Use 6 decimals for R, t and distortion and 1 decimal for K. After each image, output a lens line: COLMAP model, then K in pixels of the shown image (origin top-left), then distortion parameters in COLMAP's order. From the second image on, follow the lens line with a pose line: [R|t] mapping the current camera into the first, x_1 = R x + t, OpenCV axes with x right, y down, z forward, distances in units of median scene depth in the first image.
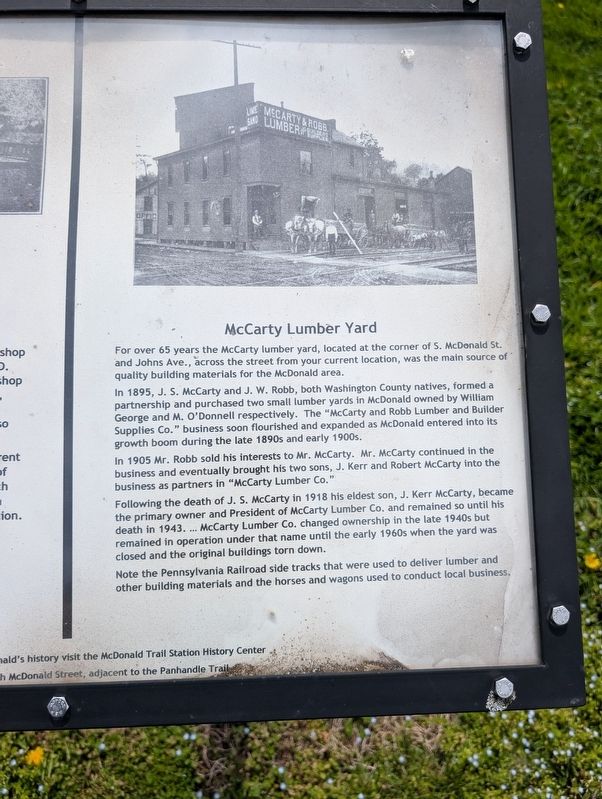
lens RADIAL K [[560.1, 0, 300.0], [0, 560.1, 399.4], [0, 0, 1]] dist [-0.004131, -0.008352]
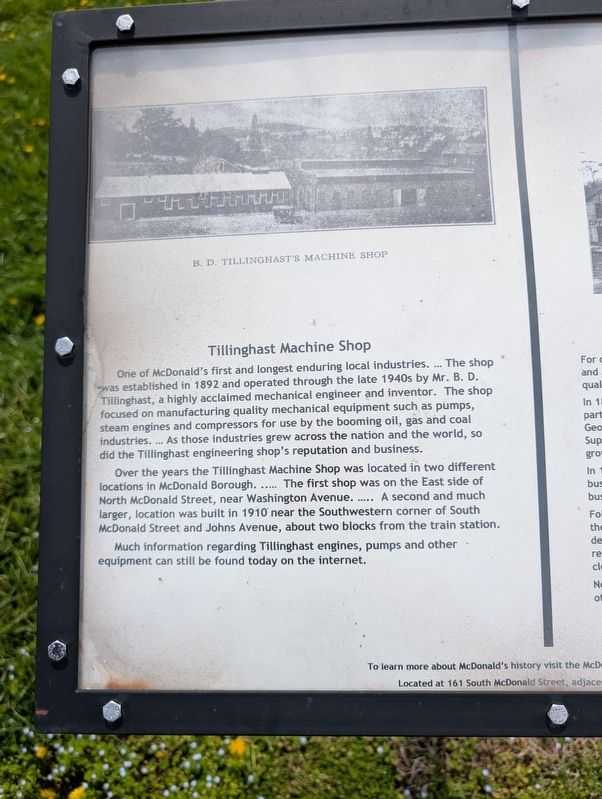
lens RADIAL K [[560.1, 0, 301.0], [0, 560.1, 400.6], [0, 0, 1]] dist [-0.004131, -0.008352]
pose [[0.995593, -0.002494, -0.093750, -0.269816], [0.003374, 0.999952, 0.009233, -0.009329], [0.093722, -0.009508, 0.995553, -0.014138]]
